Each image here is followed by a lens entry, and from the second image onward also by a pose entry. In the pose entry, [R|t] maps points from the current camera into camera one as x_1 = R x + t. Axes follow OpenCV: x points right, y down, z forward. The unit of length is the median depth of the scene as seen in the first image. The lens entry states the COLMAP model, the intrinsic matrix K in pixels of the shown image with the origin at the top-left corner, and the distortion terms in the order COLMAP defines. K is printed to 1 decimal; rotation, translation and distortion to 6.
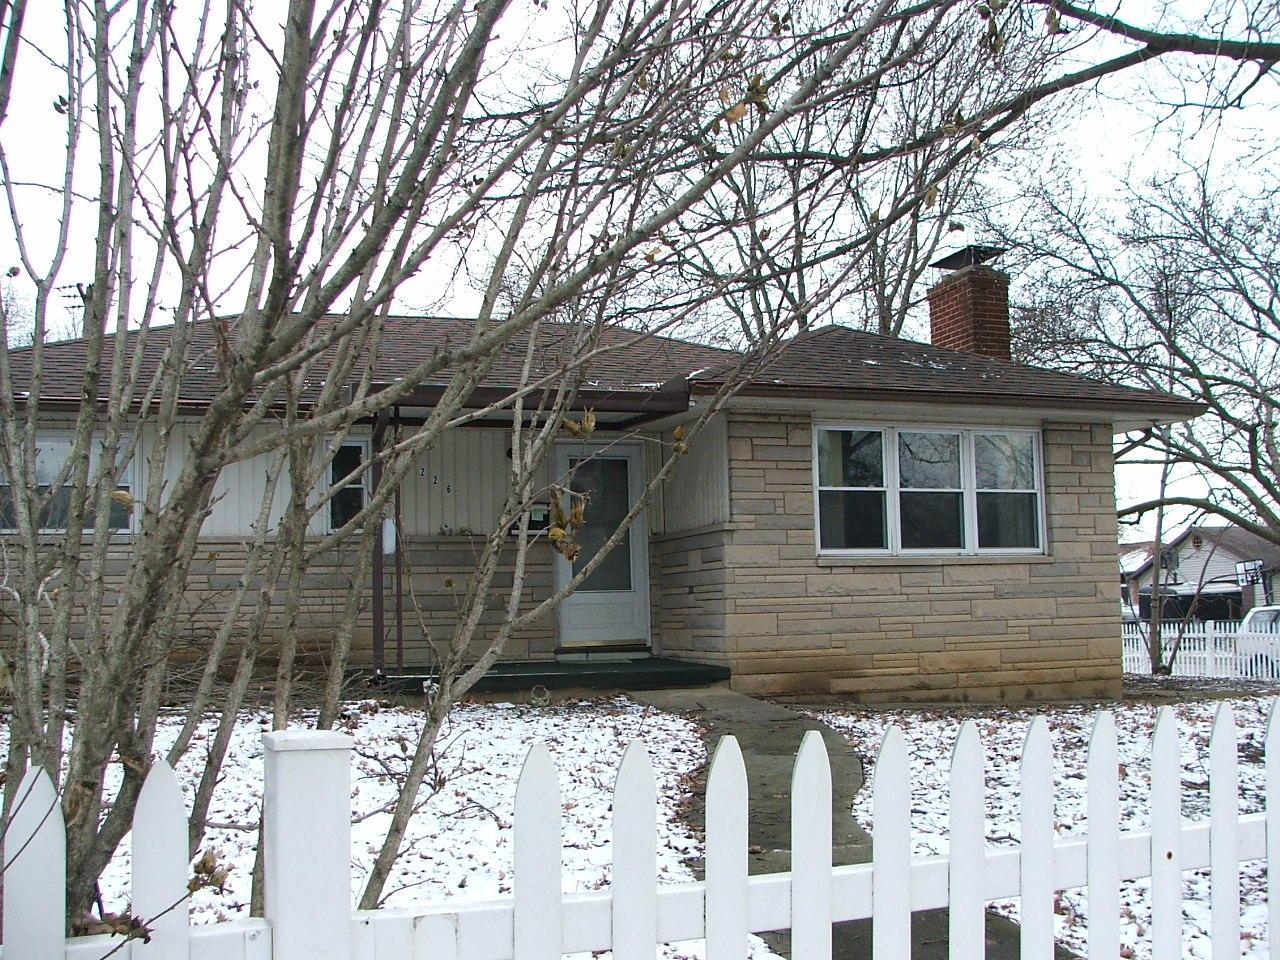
lens RADIAL K [[1412.0, 0, 642.5], [0, 1412.0, 480.3], [0, 0, 1]] dist [-0.116105, 0.000000]
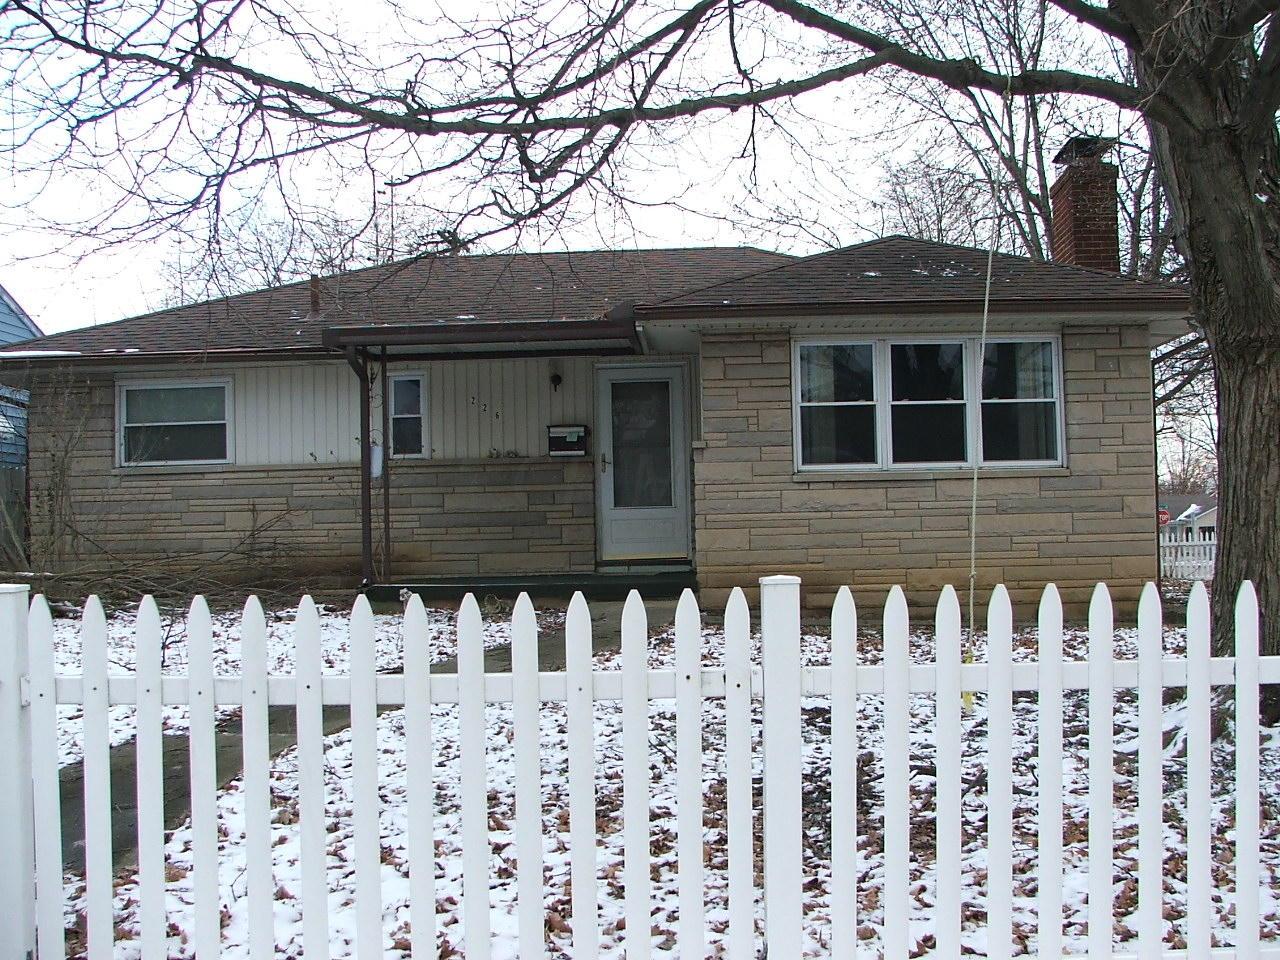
lens RADIAL K [[1412.0, 0, 651.1], [0, 1412.0, 486.8], [0, 0, 1]] dist [-0.116105, 0.000000]
pose [[0.932048, -0.011141, -0.362163, 0.385595], [0.035076, 0.997607, 0.059583, 0.000674], [0.360632, -0.068238, 0.930209, 0.023950]]
